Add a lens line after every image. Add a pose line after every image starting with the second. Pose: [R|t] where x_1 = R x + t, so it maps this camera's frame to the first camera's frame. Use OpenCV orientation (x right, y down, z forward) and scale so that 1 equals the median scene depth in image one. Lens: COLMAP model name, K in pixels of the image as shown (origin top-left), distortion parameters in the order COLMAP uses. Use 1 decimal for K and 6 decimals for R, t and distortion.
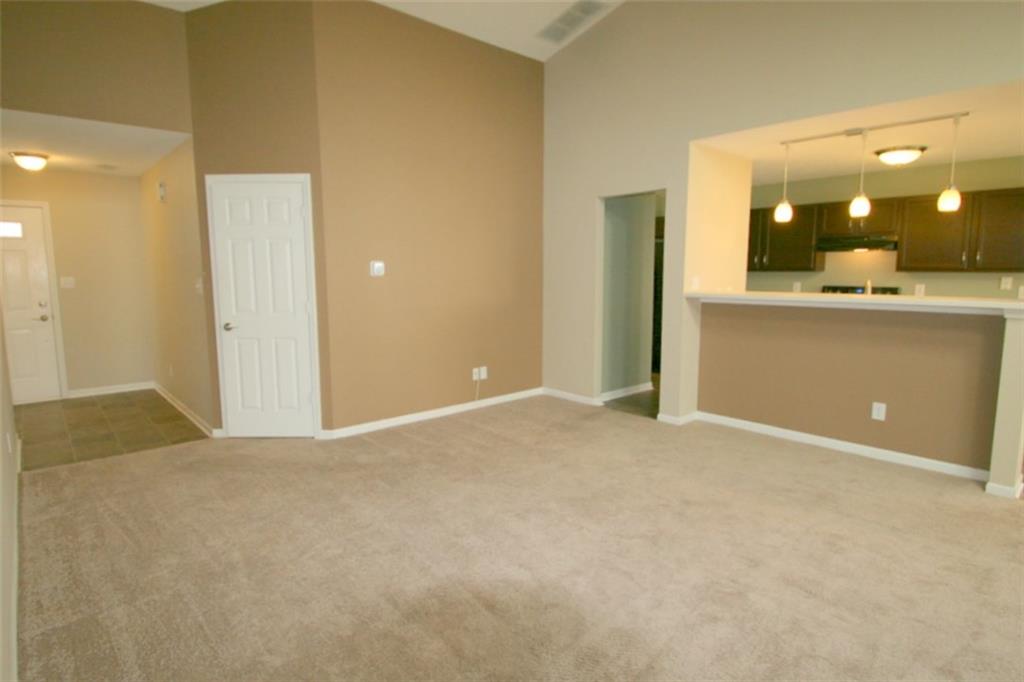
lens RADIAL K [[554.9, 0, 512.0], [0, 554.9, 341.0], [0, 0, 1]] dist [0.000160, -0.000434]
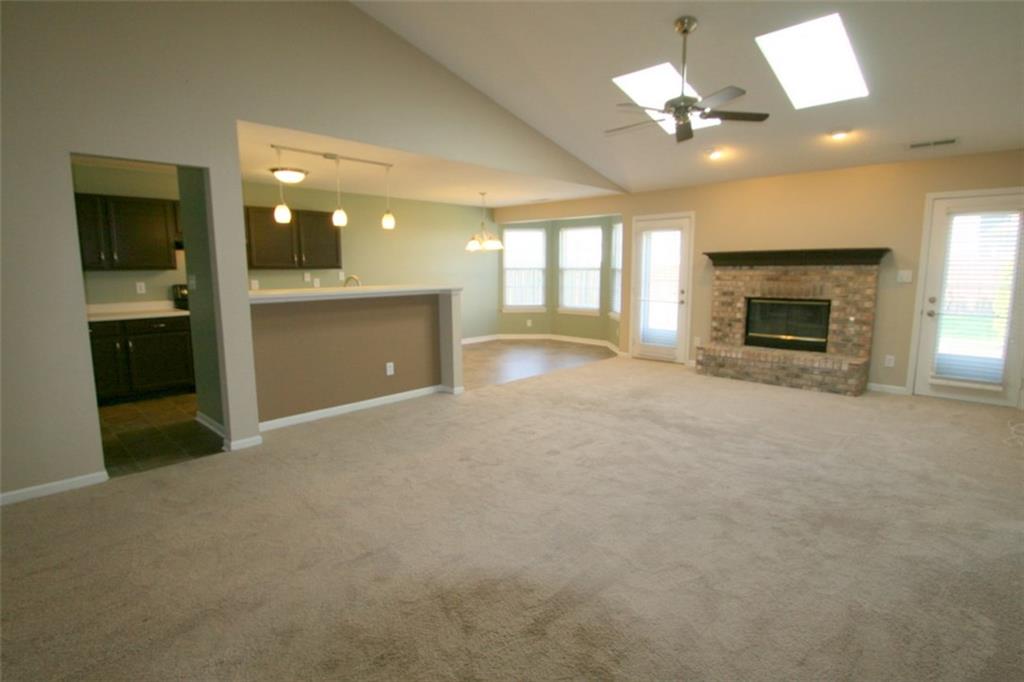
lens RADIAL K [[506.3, 0, 512.0], [0, 506.3, 341.0], [0, 0, 1]] dist [0.002904, -0.011224]
pose [[-0.072443, -0.146463, 0.986560, -0.550289], [0.130124, 0.979316, 0.154943, -0.089773], [-0.988848, 0.139600, -0.051887, 0.673061]]
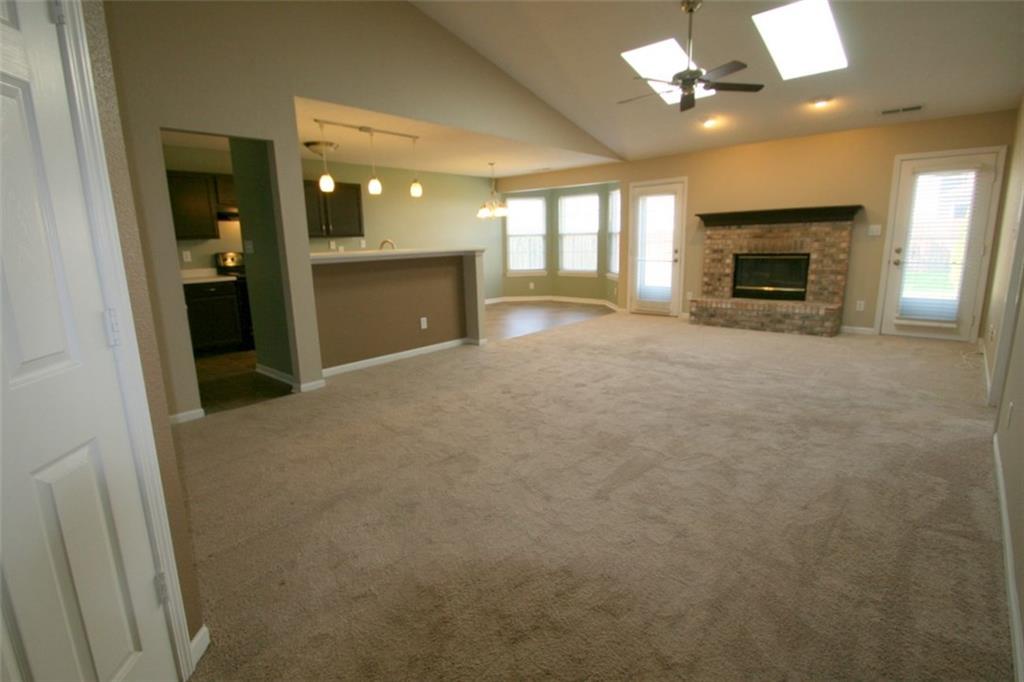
lens RADIAL K [[485.7, 0, 512.0], [0, 485.7, 341.0], [0, 0, 1]] dist [0.001778, -0.009893]
pose [[-0.105090, -0.203310, 0.973458, -0.639879], [0.150885, 0.964286, 0.217683, -0.077141], [-0.982950, 0.169757, -0.070661, 0.770091]]
